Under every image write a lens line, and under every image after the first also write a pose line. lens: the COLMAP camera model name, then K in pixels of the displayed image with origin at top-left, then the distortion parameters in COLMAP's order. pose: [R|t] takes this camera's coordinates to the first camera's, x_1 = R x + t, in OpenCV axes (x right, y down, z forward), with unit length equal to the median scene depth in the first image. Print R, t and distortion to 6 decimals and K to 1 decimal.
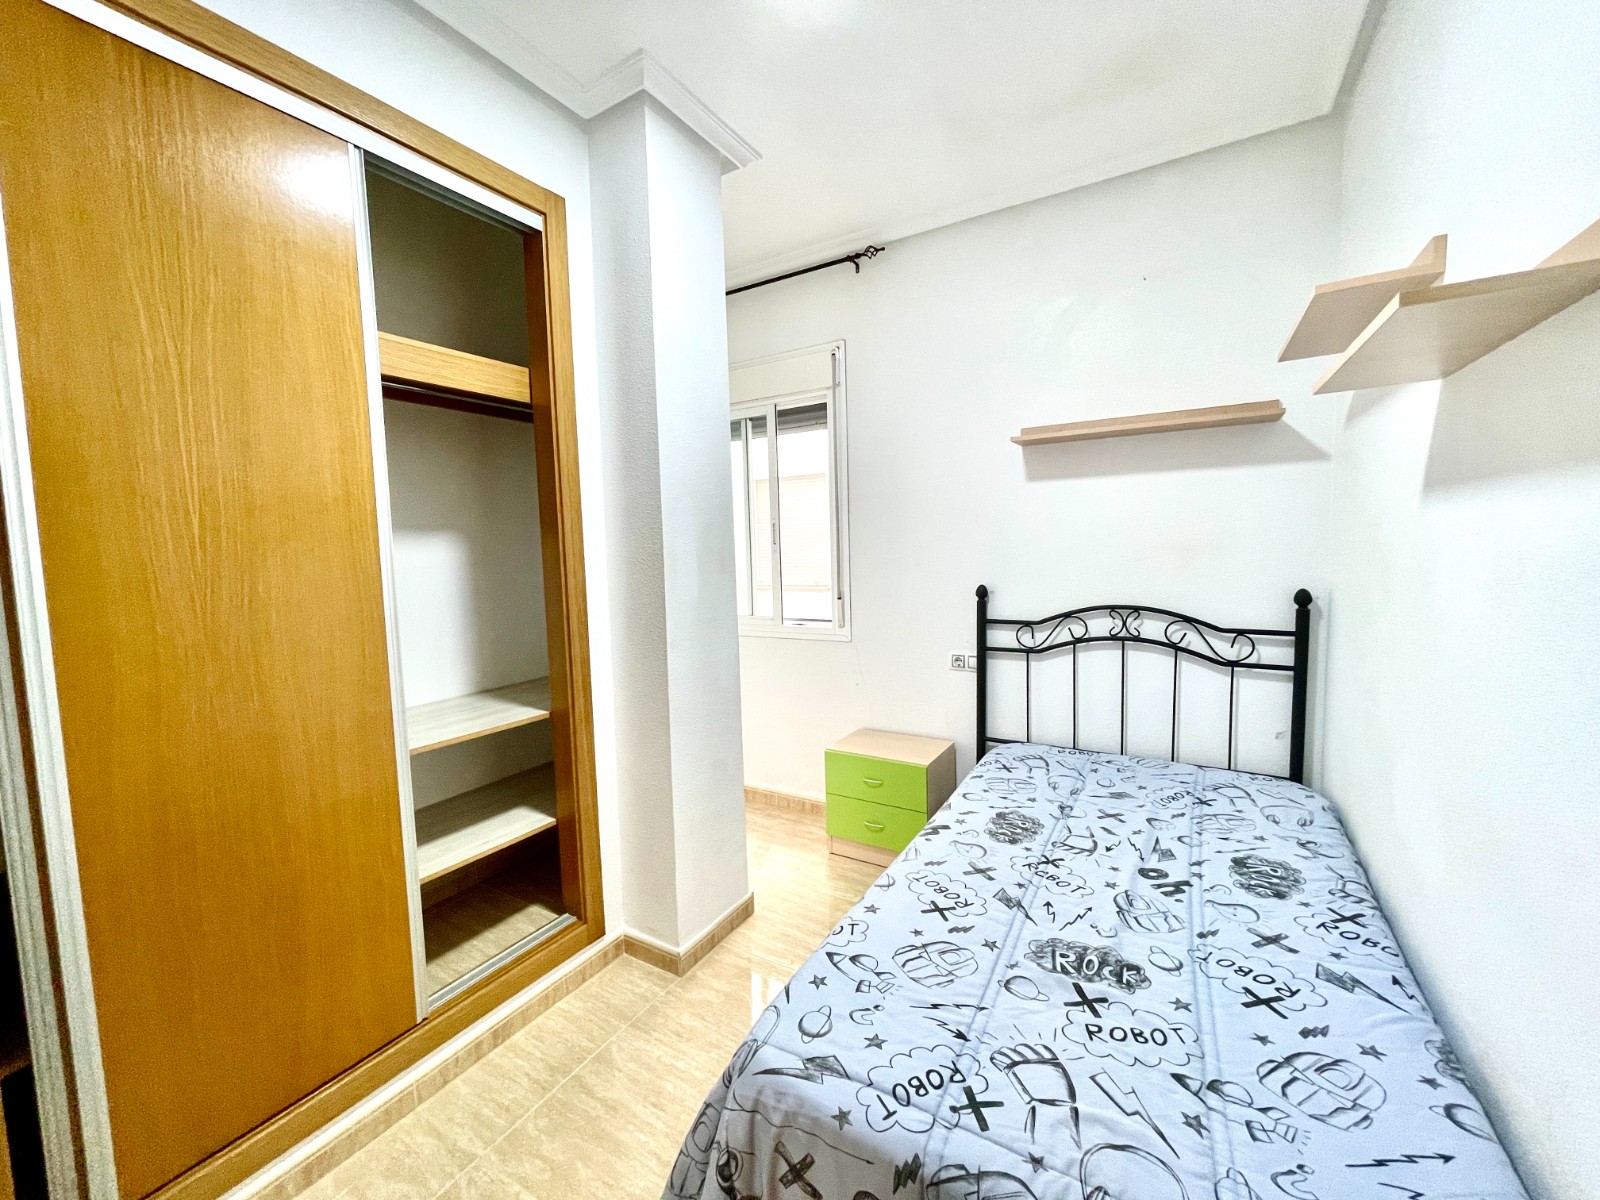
lens RADIAL K [[644.2, 0, 793.4], [0, 644.2, 597.3], [0, 0, 1]] dist [0.001441, -0.000165]
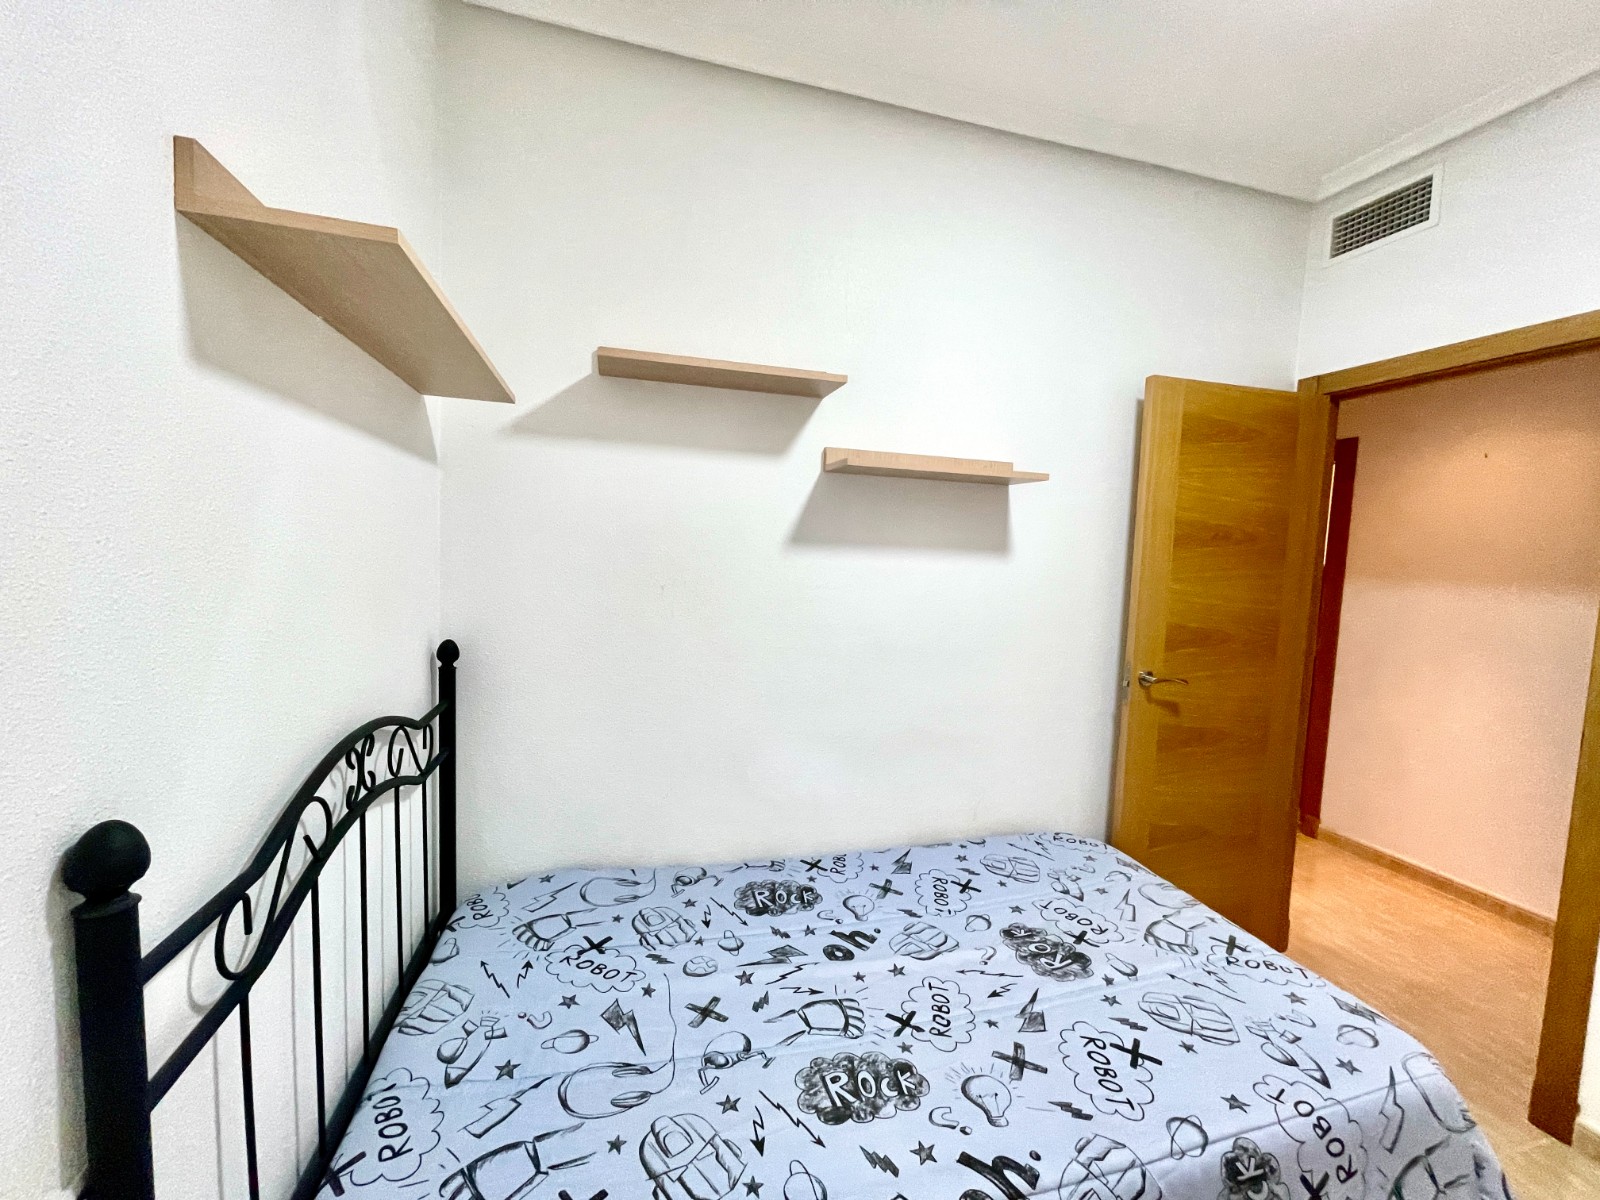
lens RADIAL K [[643.8, 0, 797.2], [0, 643.8, 598.3], [0, 0, 1]] dist [-0.017804, 0.010515]
pose [[-0.727146, -0.053191, 0.684419, 0.015987], [0.039382, 0.992120, 0.118945, -0.167674], [-0.685353, 0.113444, -0.719321, 1.608154]]
